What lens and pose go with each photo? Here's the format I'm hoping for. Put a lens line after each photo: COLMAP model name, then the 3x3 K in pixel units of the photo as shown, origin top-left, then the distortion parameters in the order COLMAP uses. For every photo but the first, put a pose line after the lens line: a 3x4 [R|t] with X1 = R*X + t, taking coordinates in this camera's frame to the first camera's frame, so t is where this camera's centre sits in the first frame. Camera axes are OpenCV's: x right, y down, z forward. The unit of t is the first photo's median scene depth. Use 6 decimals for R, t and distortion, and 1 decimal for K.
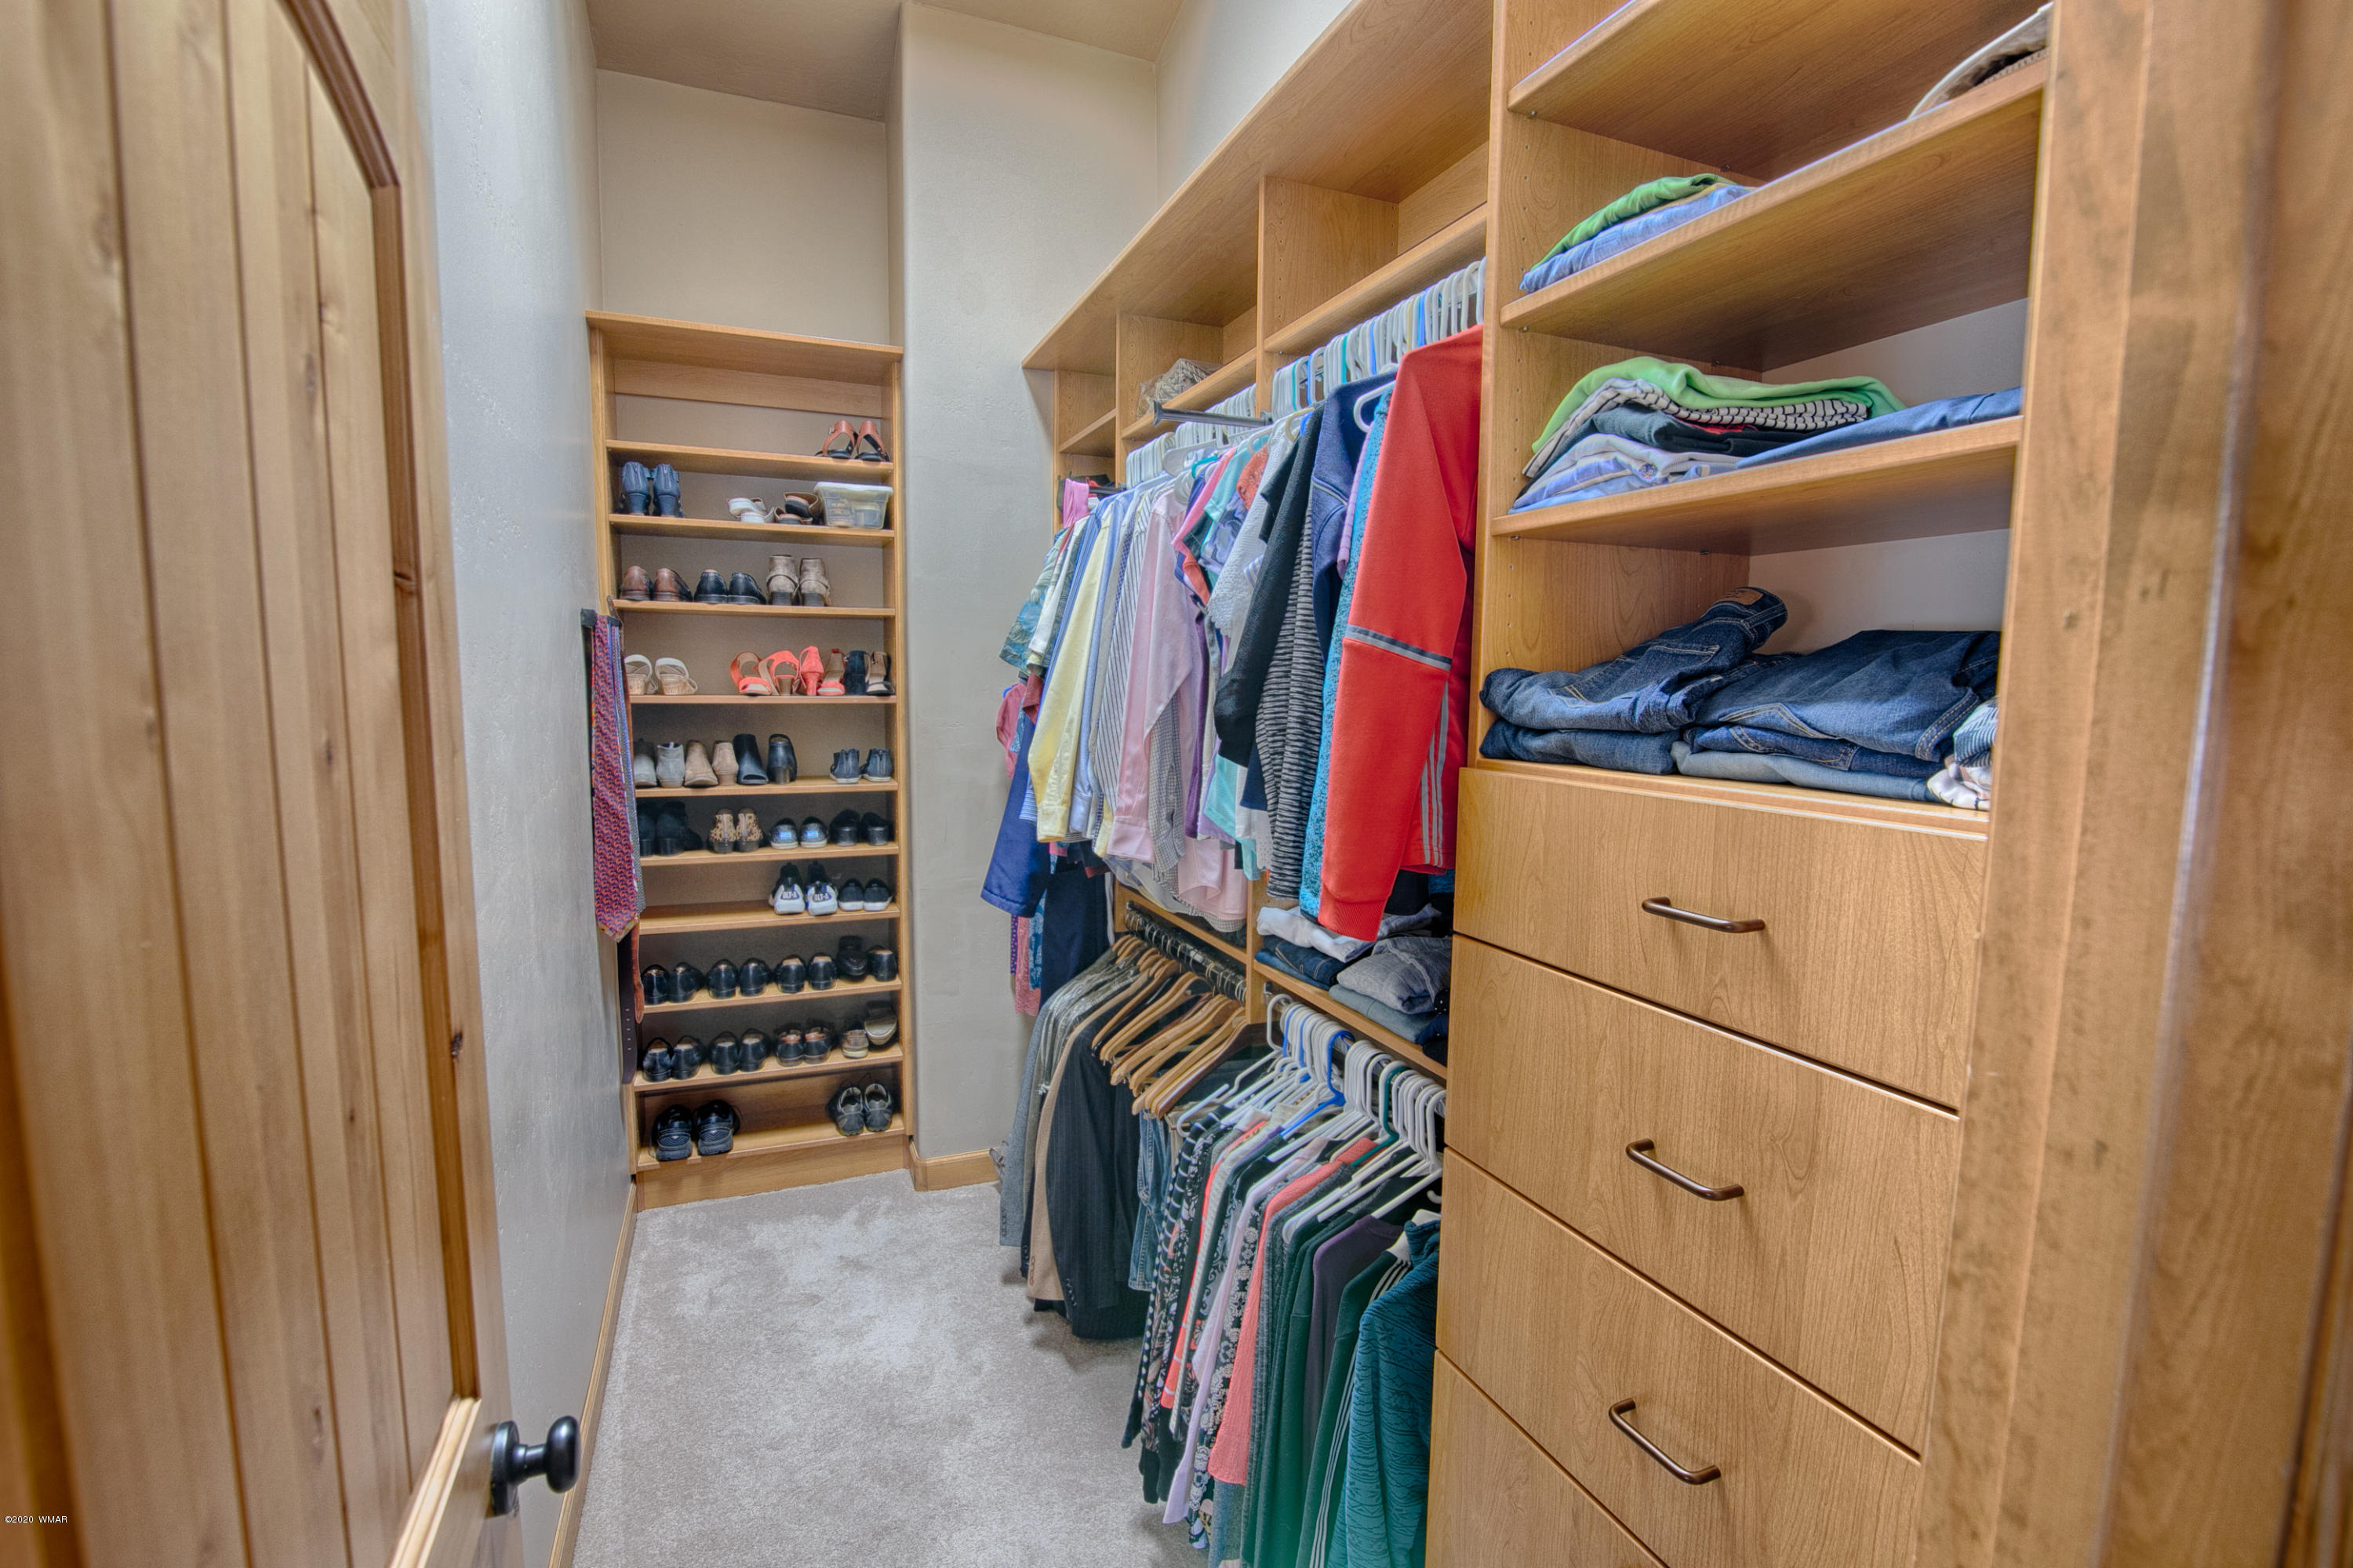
lens RADIAL K [[1079.2, 0, 1185.3], [0, 1079.2, 786.9], [0, 0, 1]] dist [-0.019318, 0.001887]
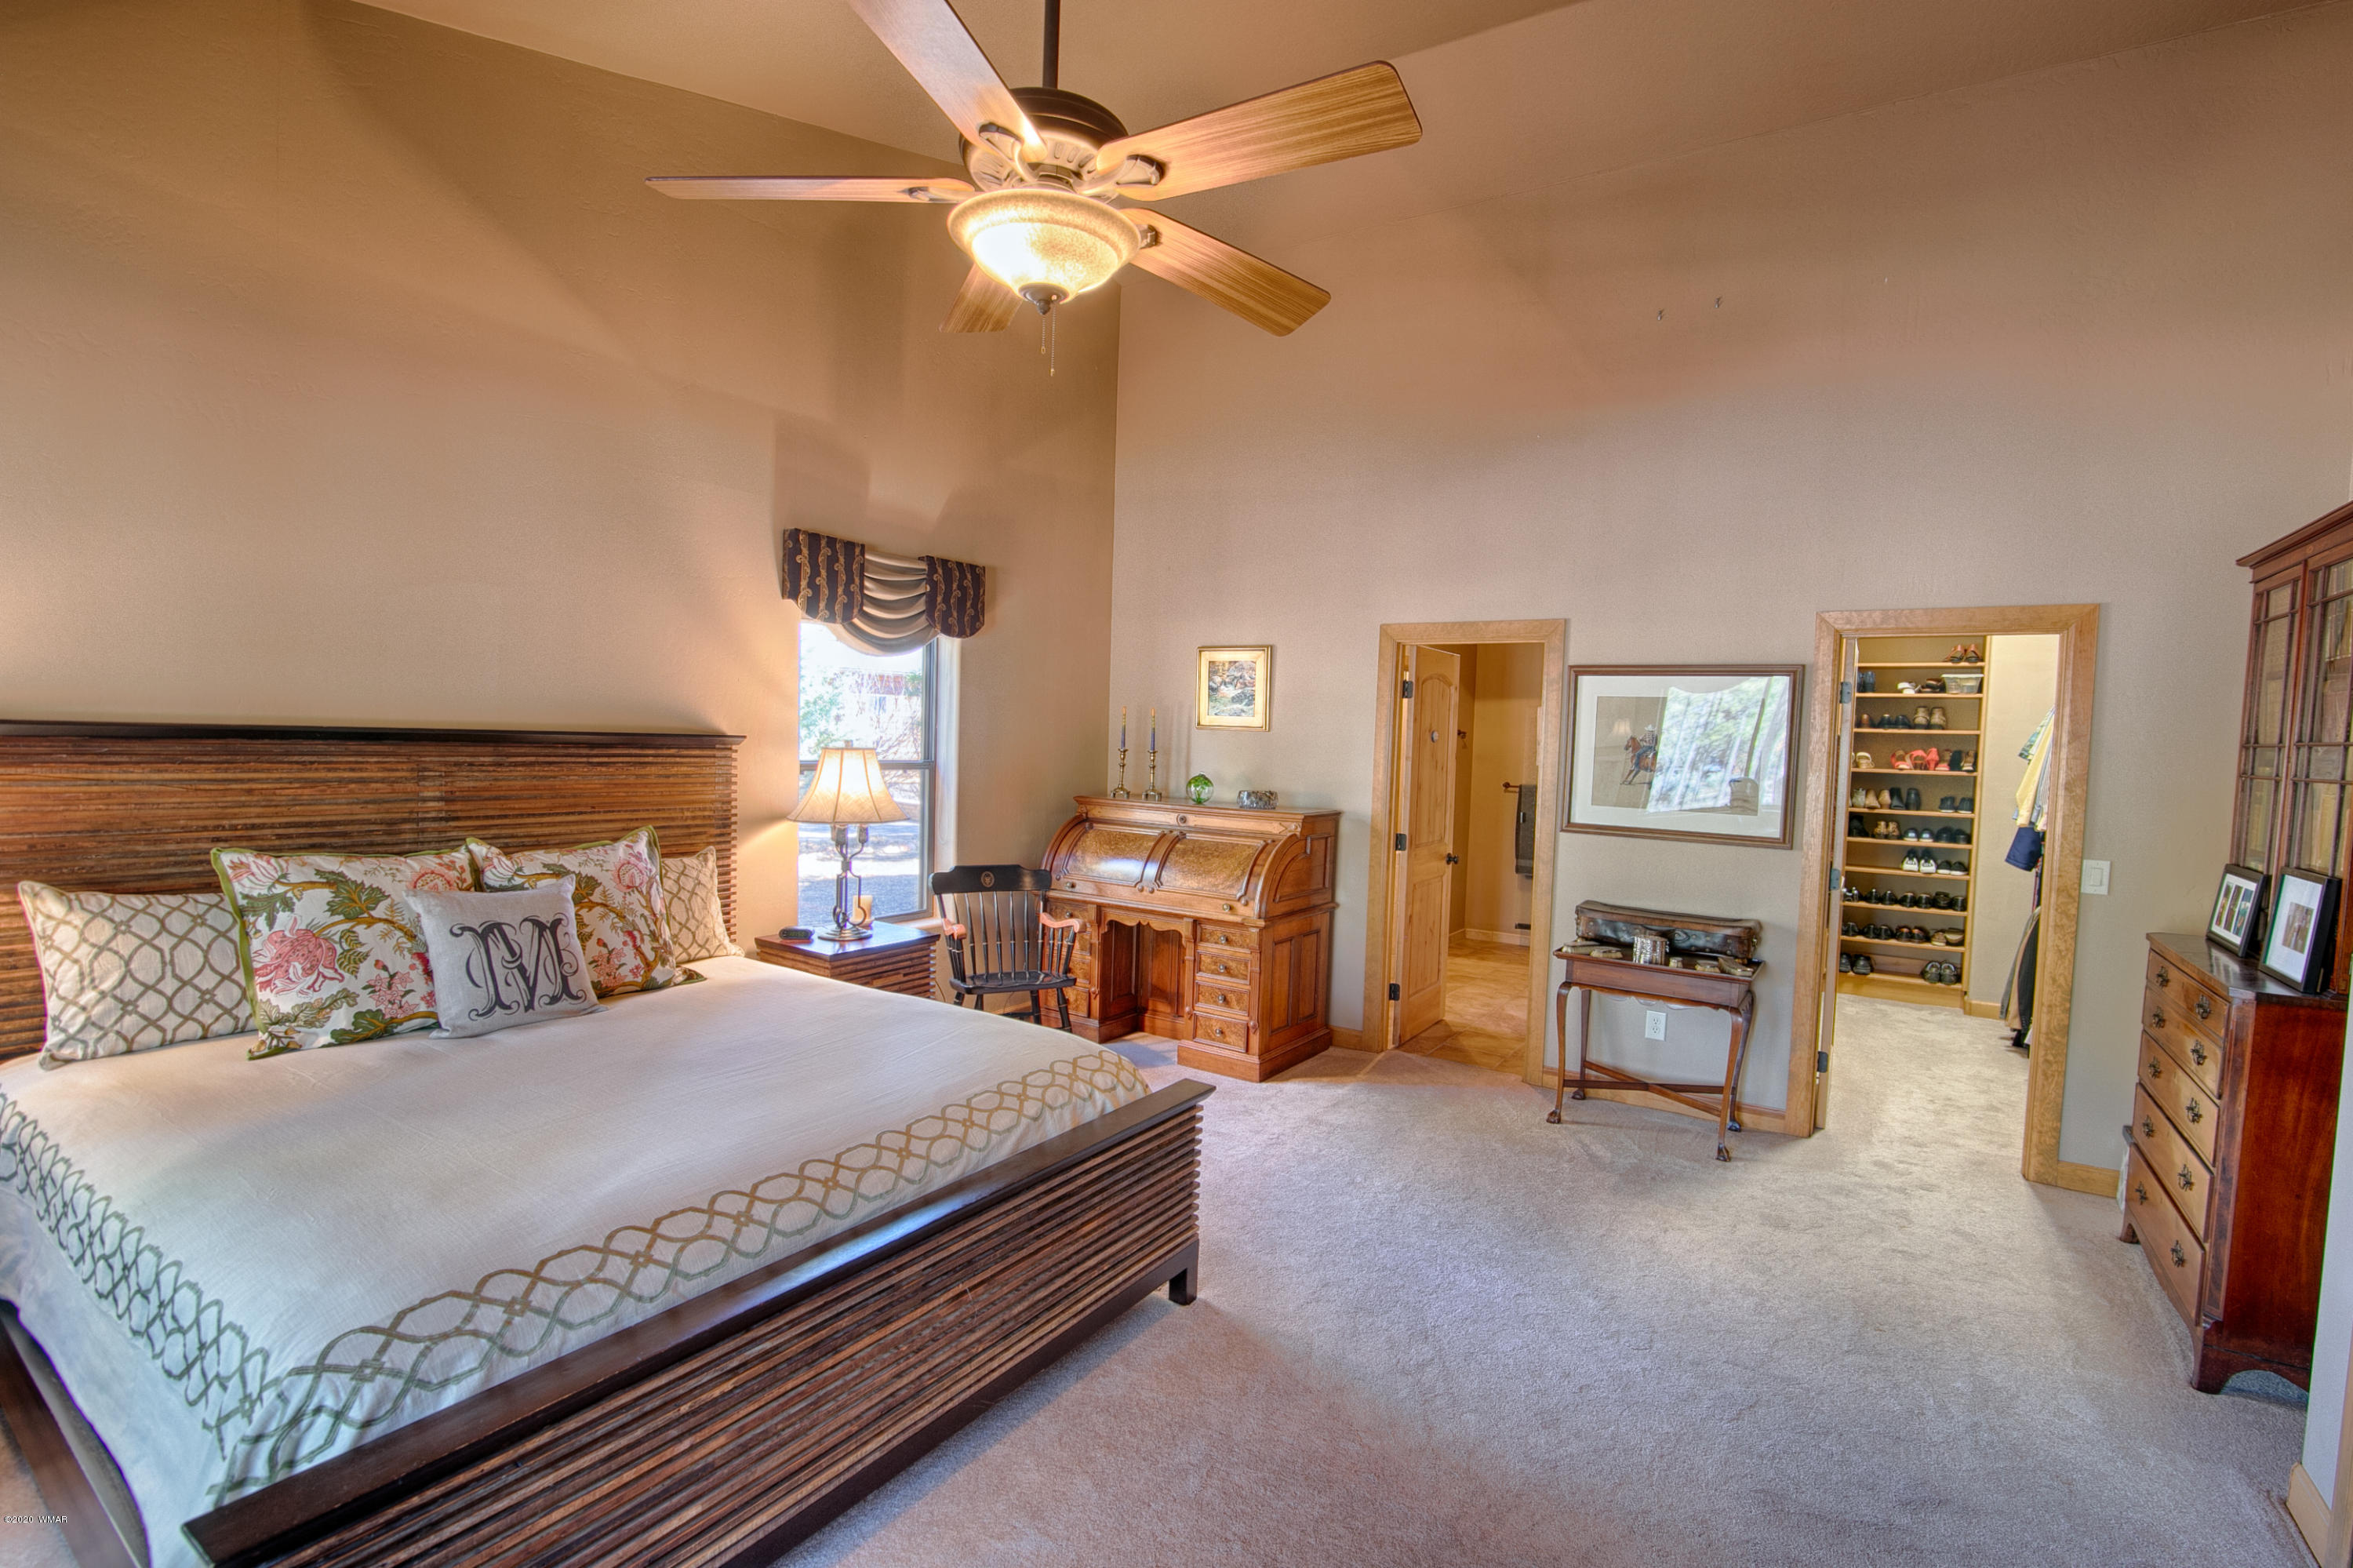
lens RADIAL K [[1079.2, 0, 1194.6], [0, 1079.2, 792.2], [0, 0, 1]] dist [-0.019318, 0.001887]
pose [[0.574396, 0.051409, -0.816962, 0.551178], [-0.111612, 0.993624, -0.015947, 0.154772], [0.810933, 0.100342, 0.576472, -1.410340]]
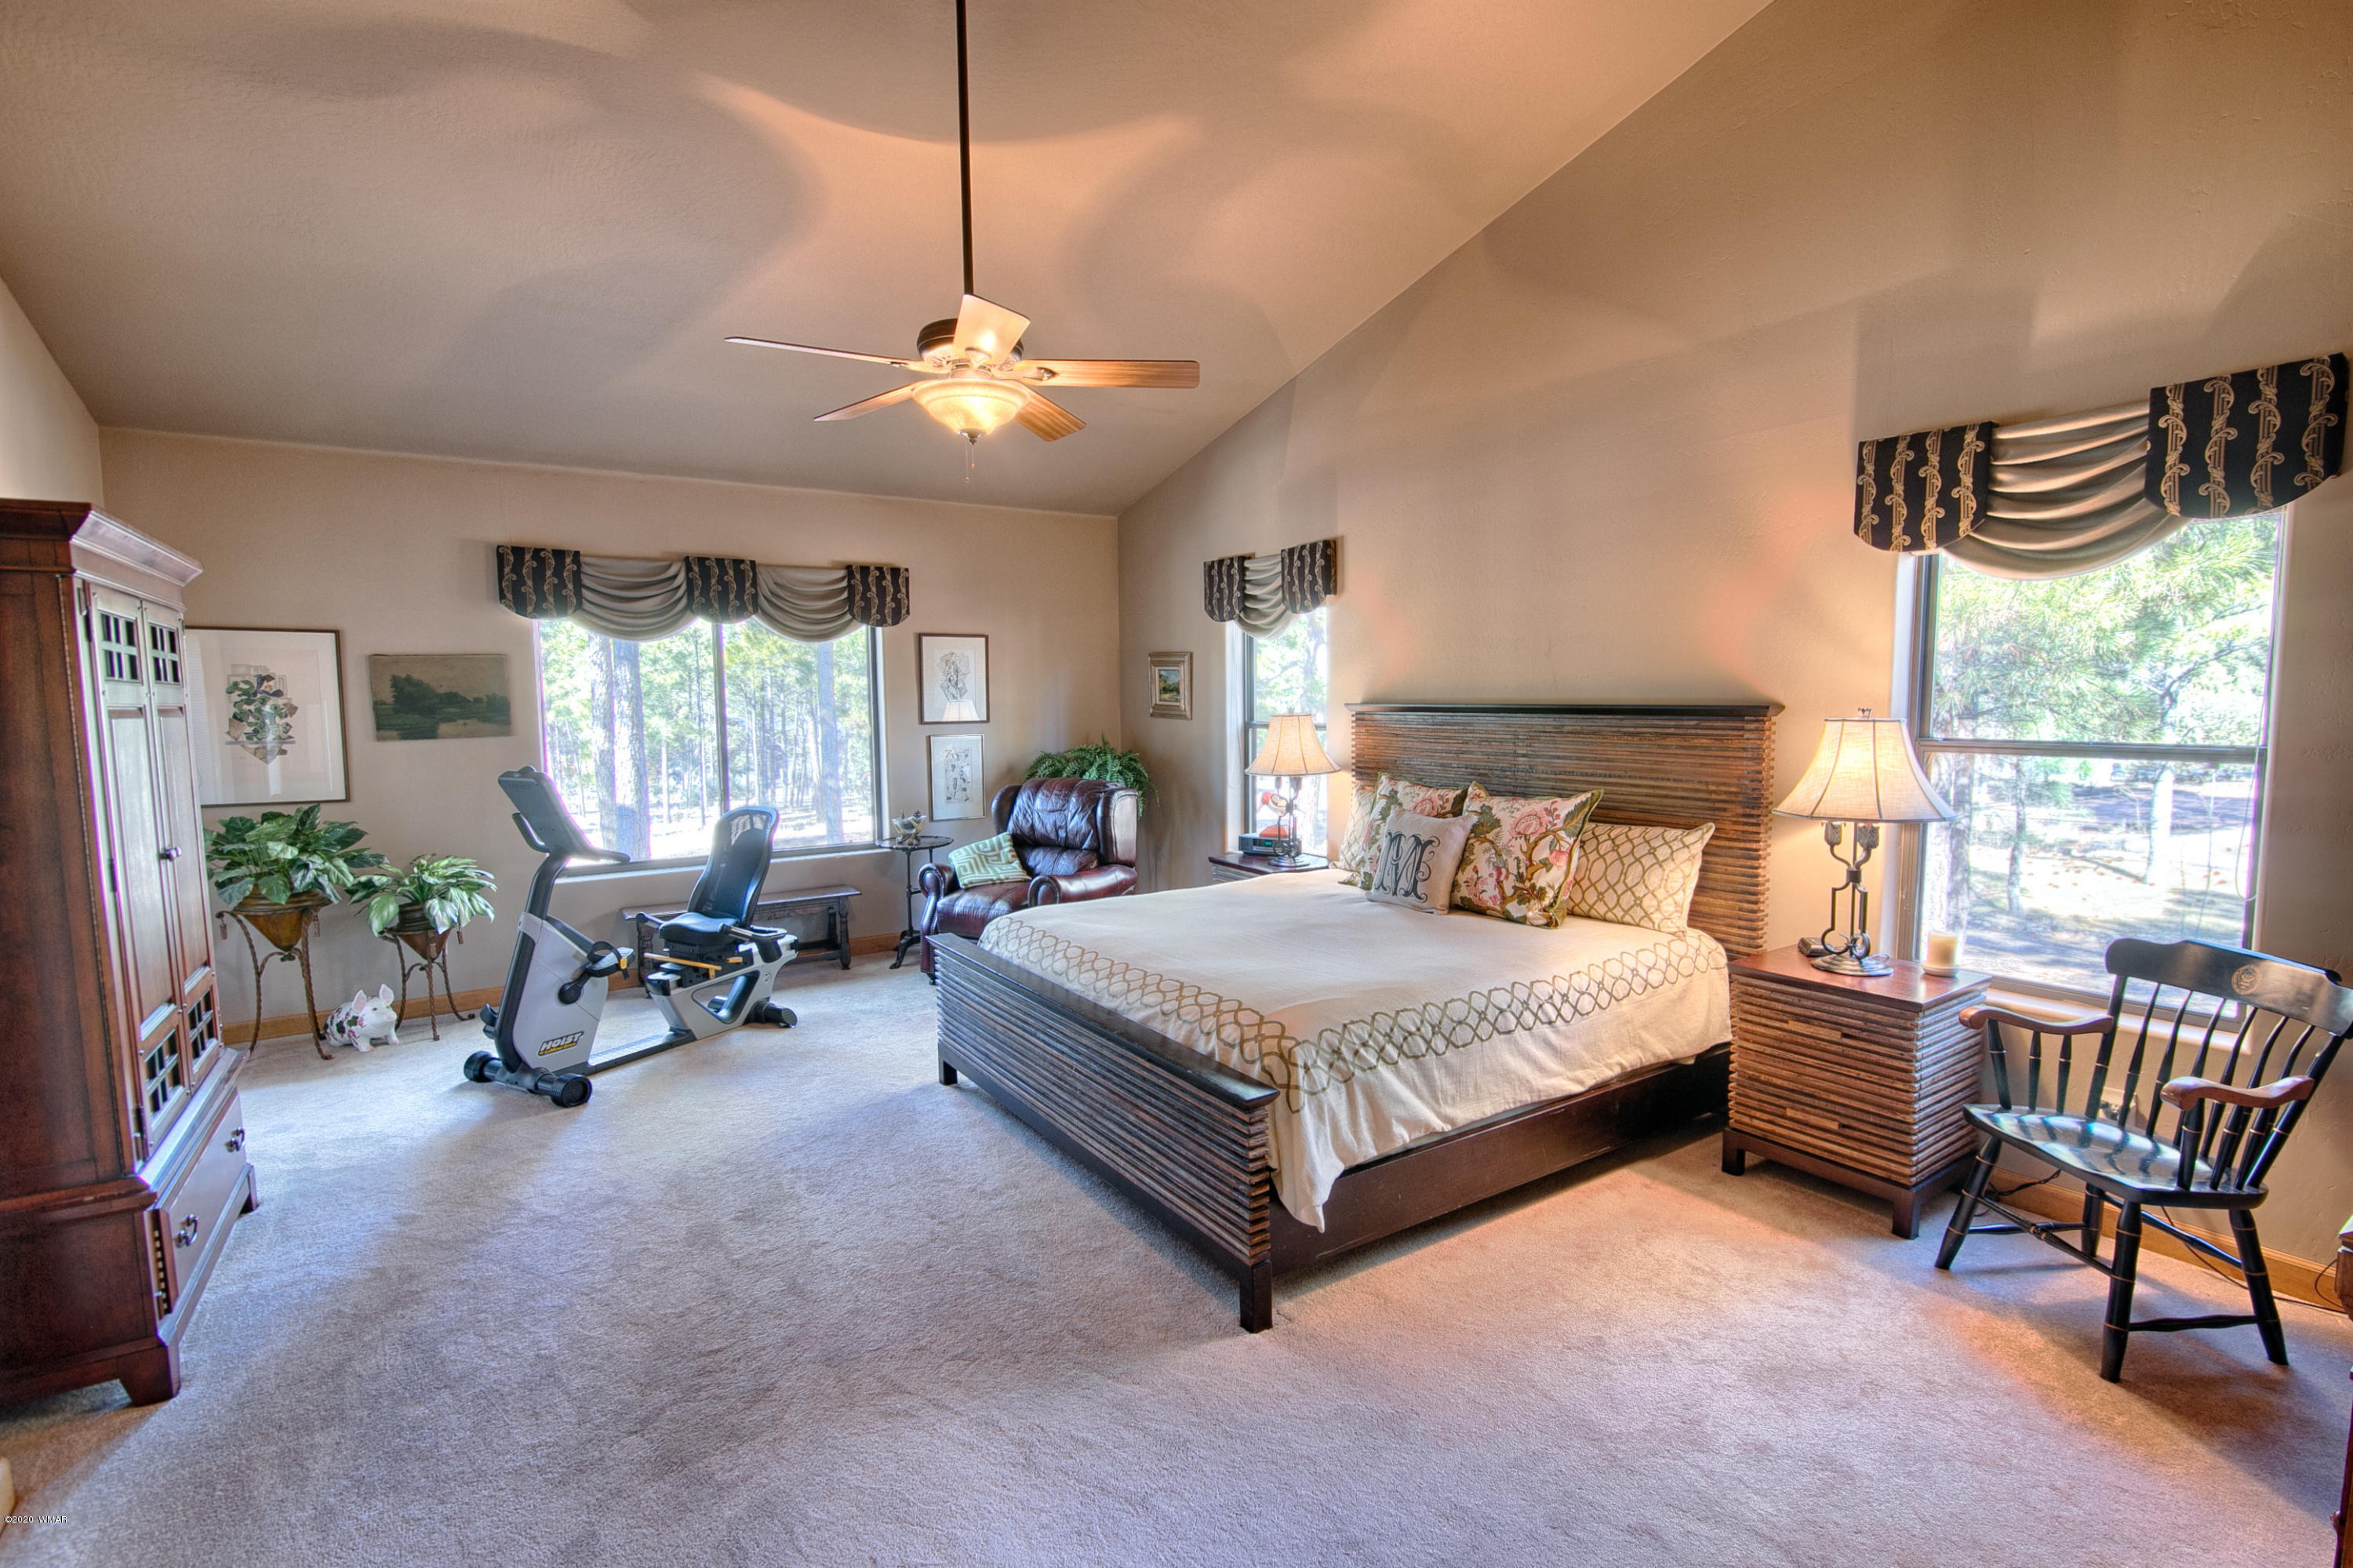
lens RADIAL K [[1079.2, 0, 1175.2], [0, 1079.2, 786.2], [0, 0, 1]] dist [-0.019318, 0.001887]
pose [[-0.980773, 0.017287, -0.194384, -1.799546], [-0.019505, 0.982398, 0.185779, -0.481097], [0.194174, 0.185999, -0.963172, 4.312298]]
